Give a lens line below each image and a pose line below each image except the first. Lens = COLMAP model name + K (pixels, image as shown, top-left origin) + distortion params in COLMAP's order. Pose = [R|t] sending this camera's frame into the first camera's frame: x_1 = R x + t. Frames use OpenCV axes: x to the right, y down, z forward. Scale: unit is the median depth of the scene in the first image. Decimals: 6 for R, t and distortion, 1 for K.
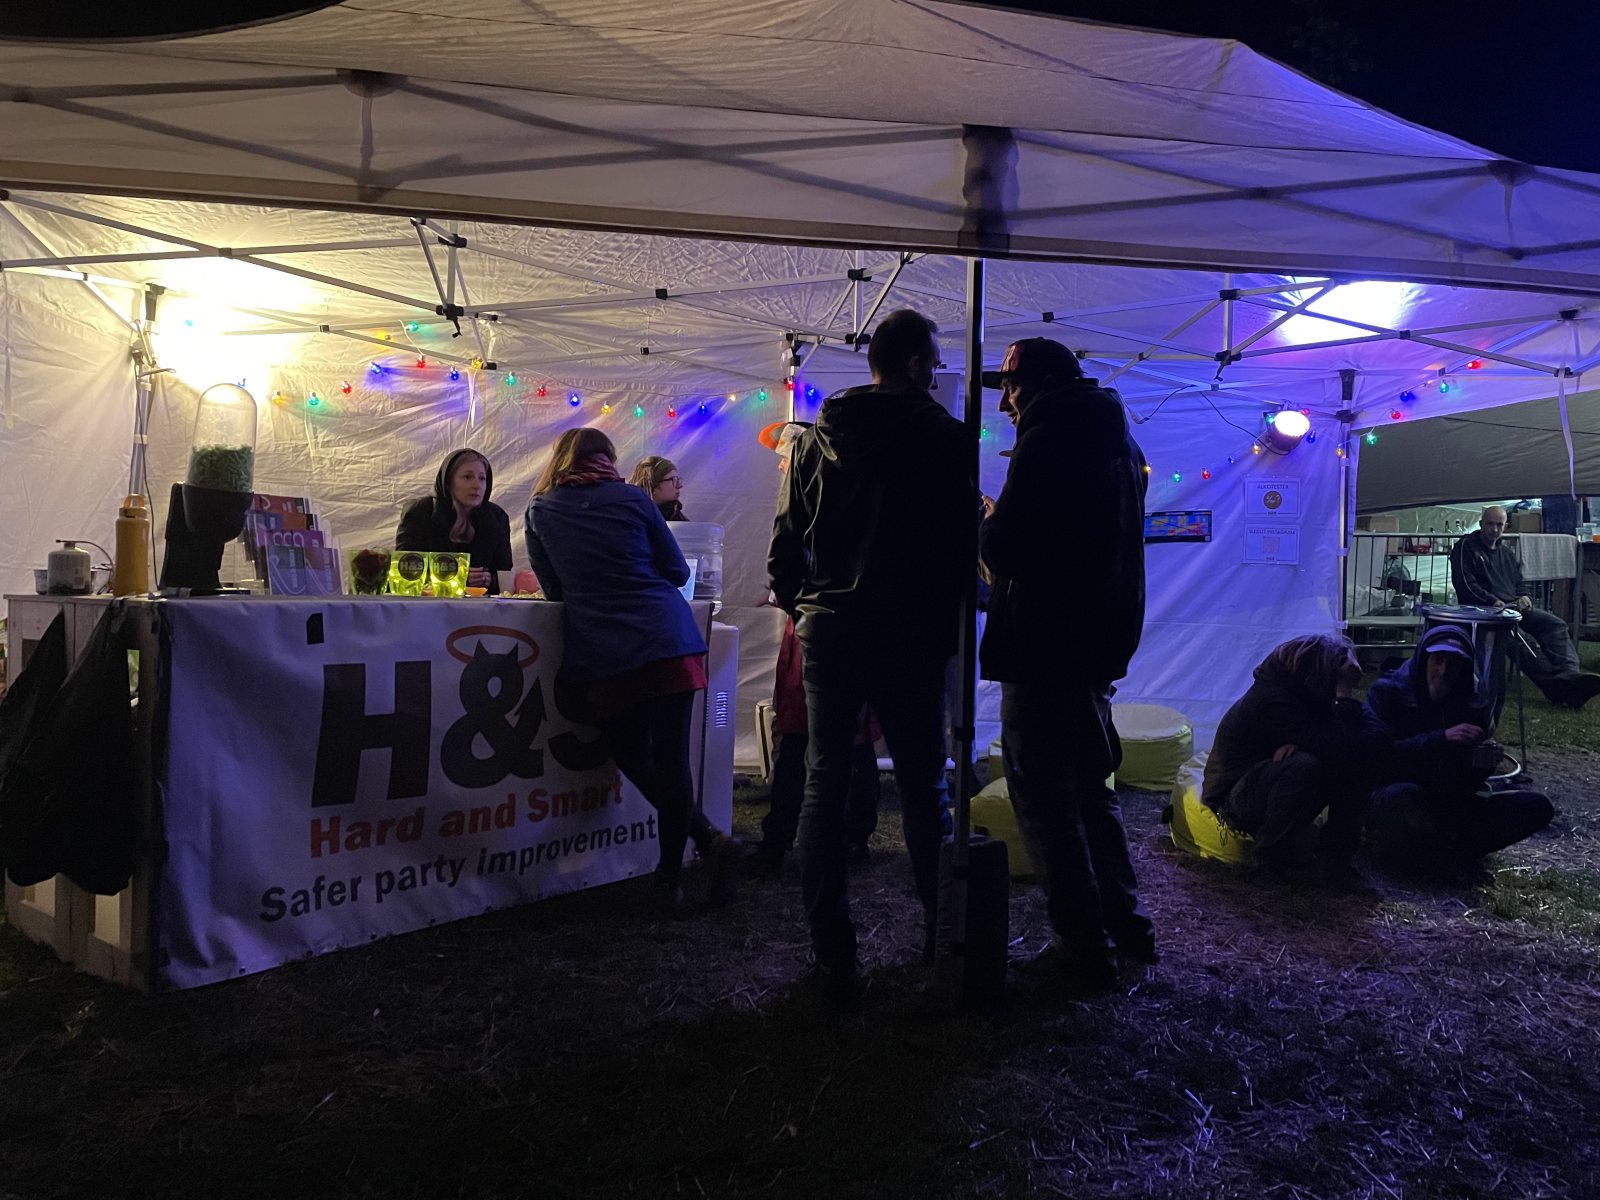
lens RADIAL K [[1190.1, 0, 801.9], [0, 1190.1, 575.7], [0, 0, 1]] dist [0.091225, -0.118871]
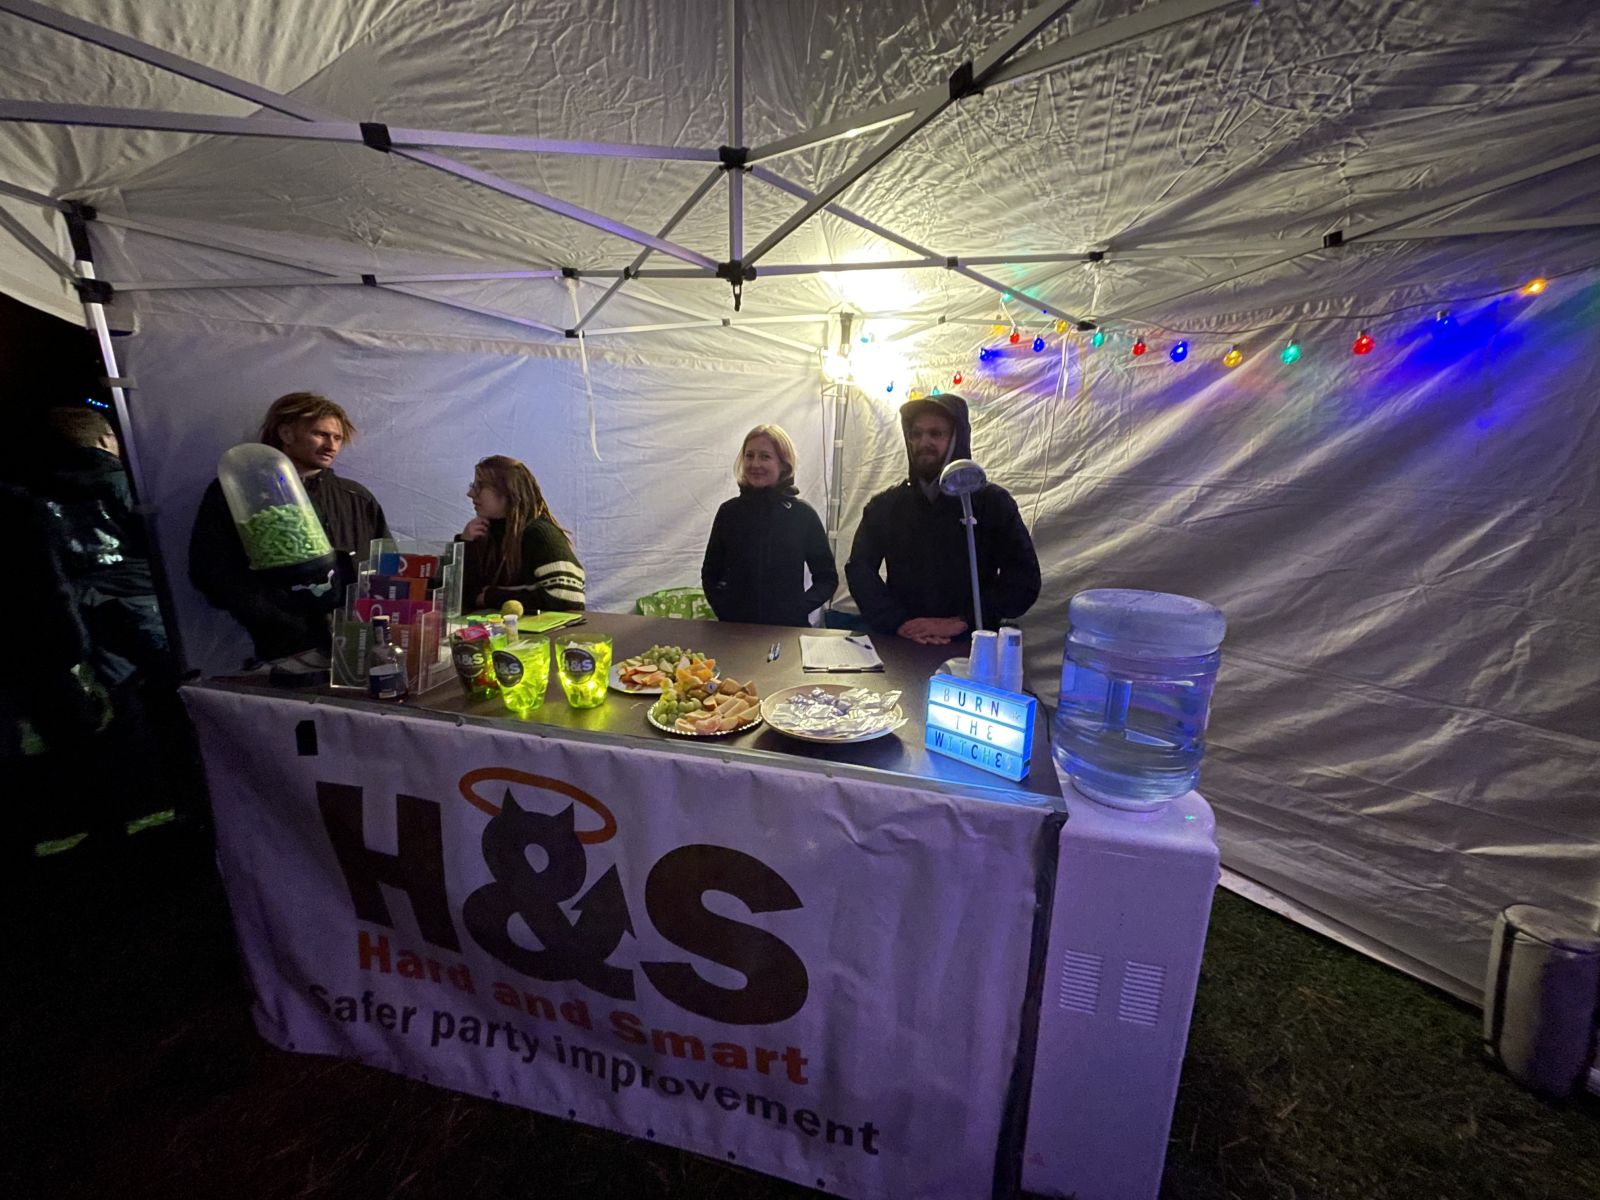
lens RADIAL K [[640.4, 0, 800.0], [0, 640.4, 600.0], [0, 0, 1]] dist [-0.003279, -0.000161]
pose [[0.415438, 0.179608, -0.891713, 0.076695], [-0.006746, 0.980894, 0.194428, -0.092186], [0.909596, -0.074757, 0.408712, 0.758574]]
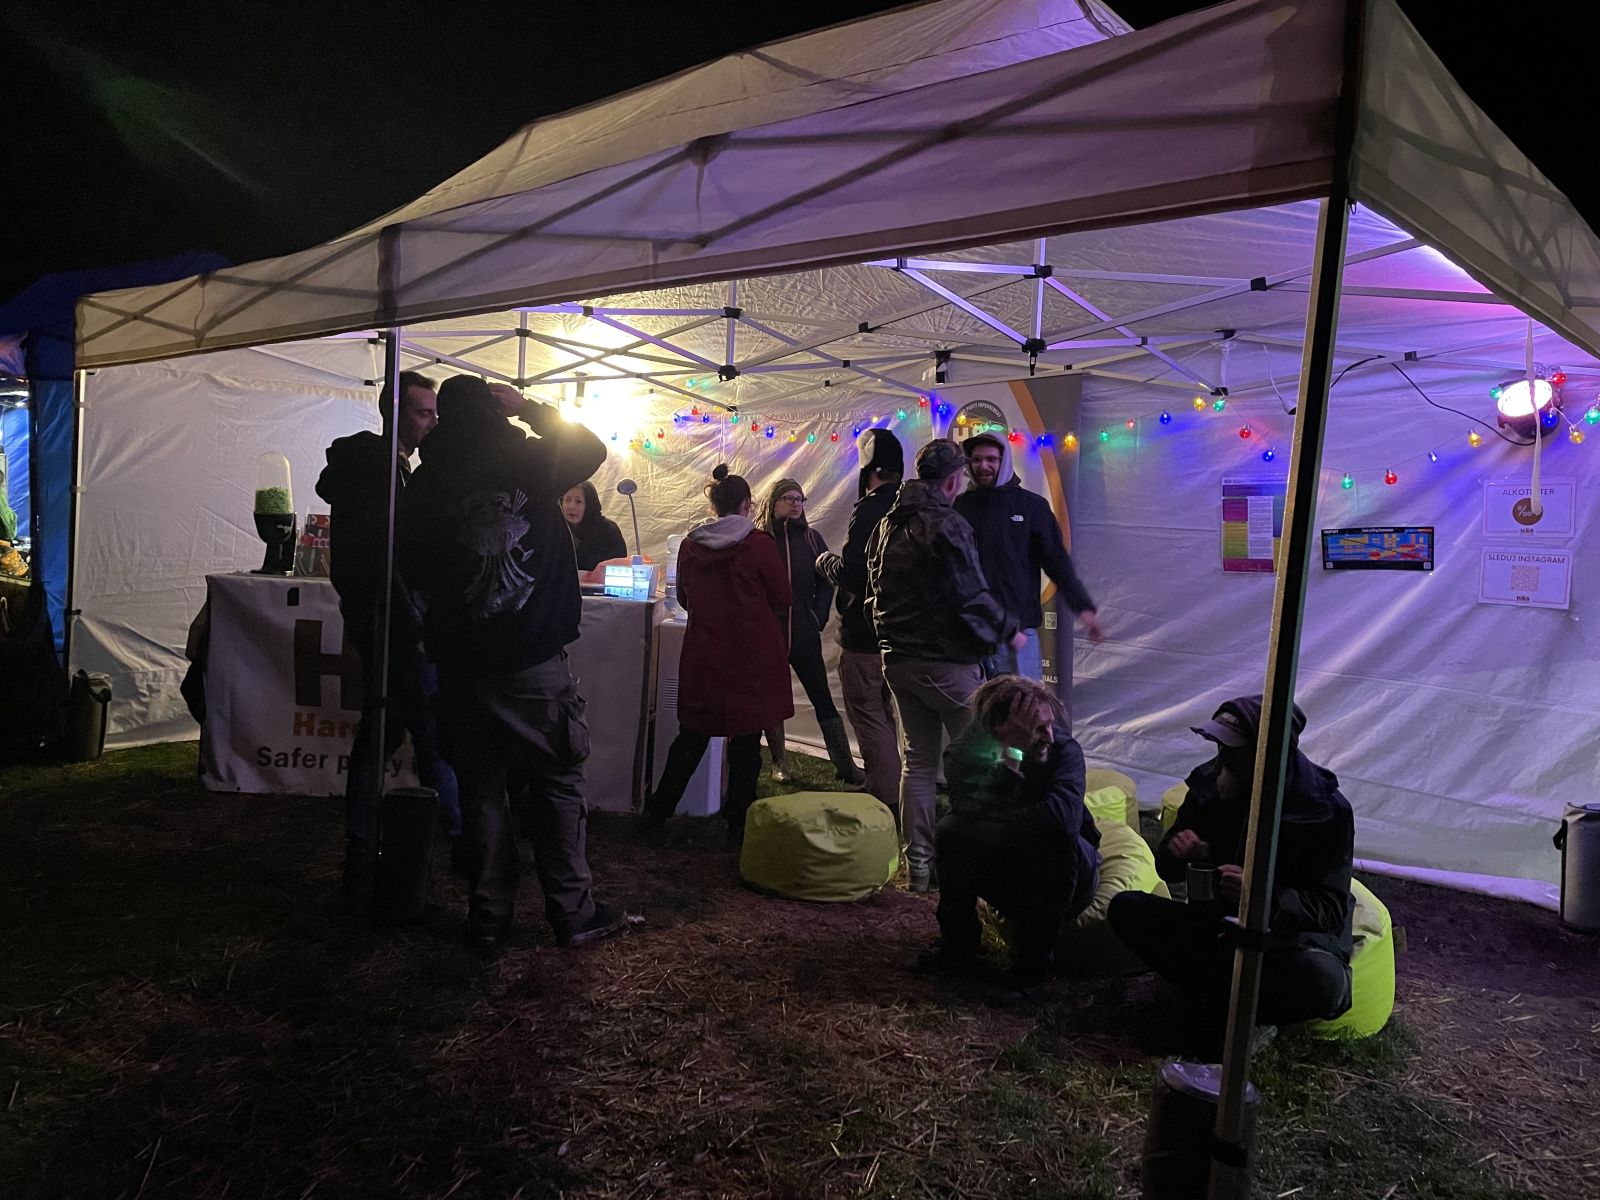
lens RADIAL K [[1190.1, 0, 801.9], [0, 1190.1, 575.7], [0, 0, 1]] dist [0.091225, -0.118871]
pose [[0.623453, 0.035840, -0.781039, 0.882410], [-0.043333, 0.998997, 0.011252, -0.022468], [0.780659, 0.026829, 0.624381, 0.341302]]
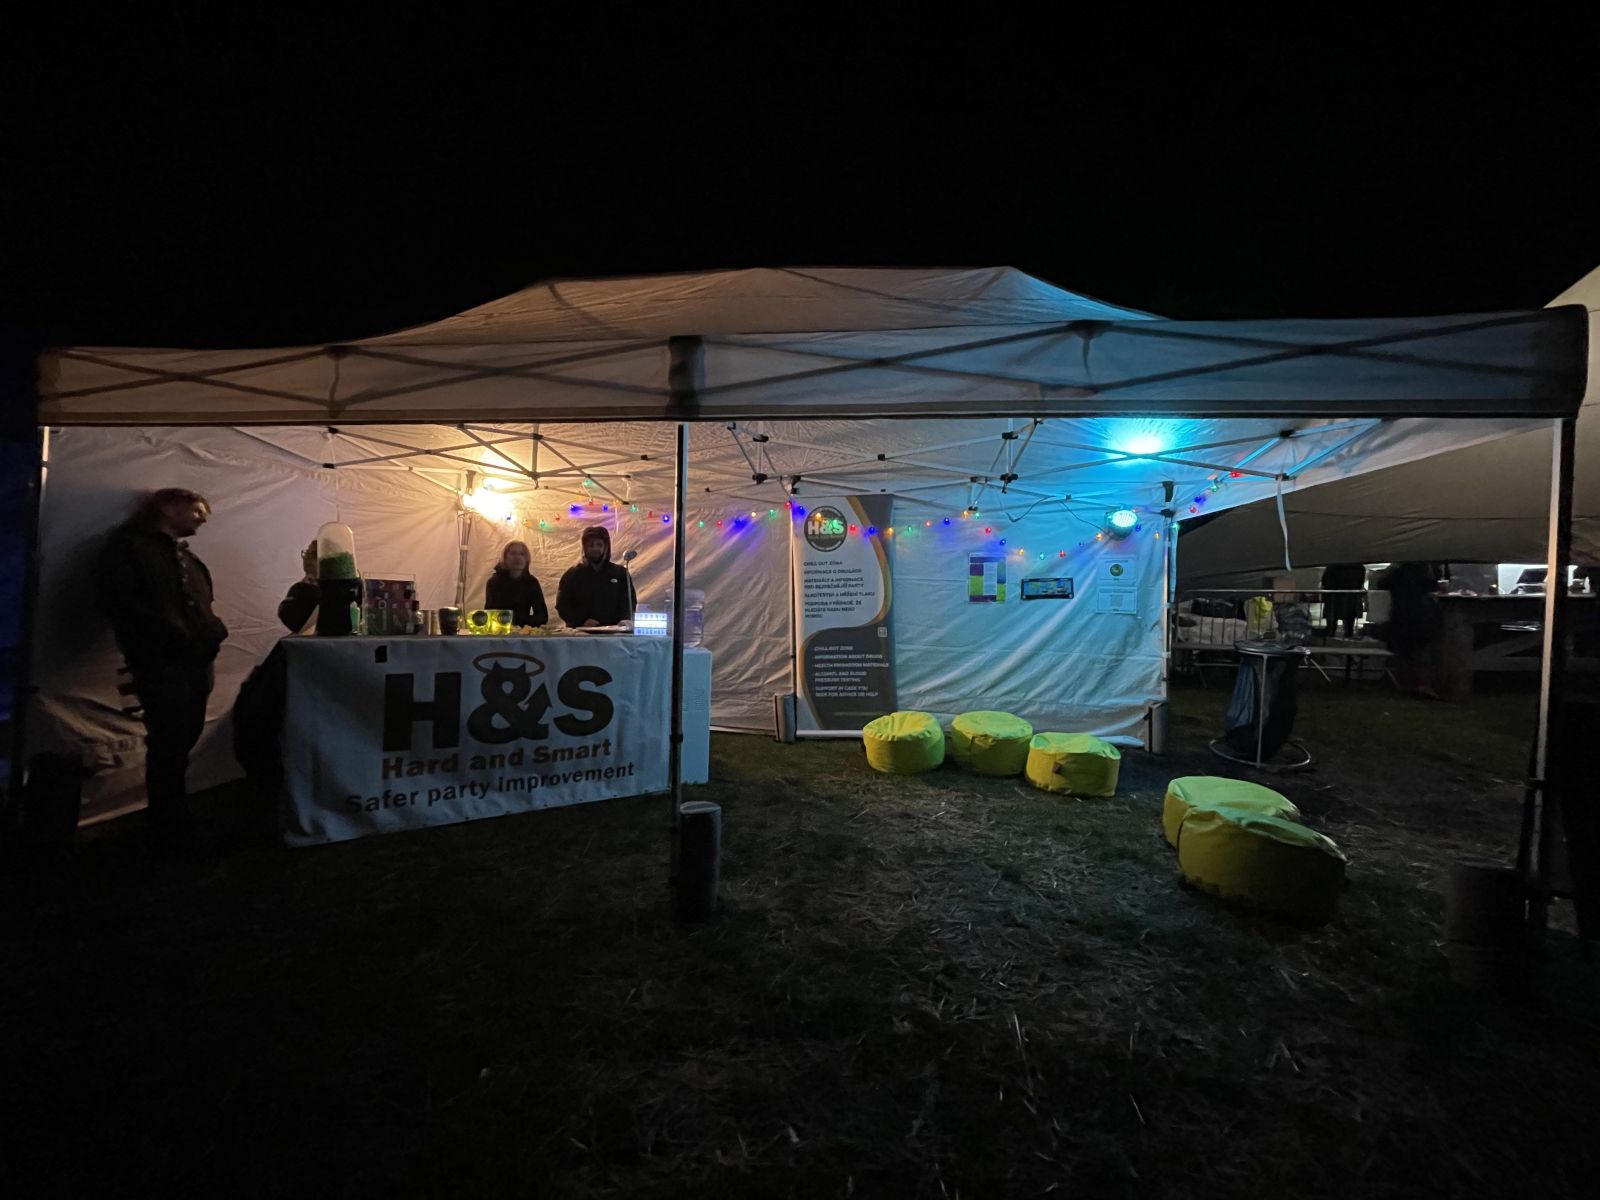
lens RADIAL K [[640.4, 0, 800.0], [0, 640.4, 600.0], [0, 0, 1]] dist [-0.003279, -0.000161]
pose [[0.957922, 0.001966, -0.287023, 0.320911], [-0.005125, 0.999934, -0.010258, -0.021106], [0.286984, 0.011297, 0.957869, 0.169614]]
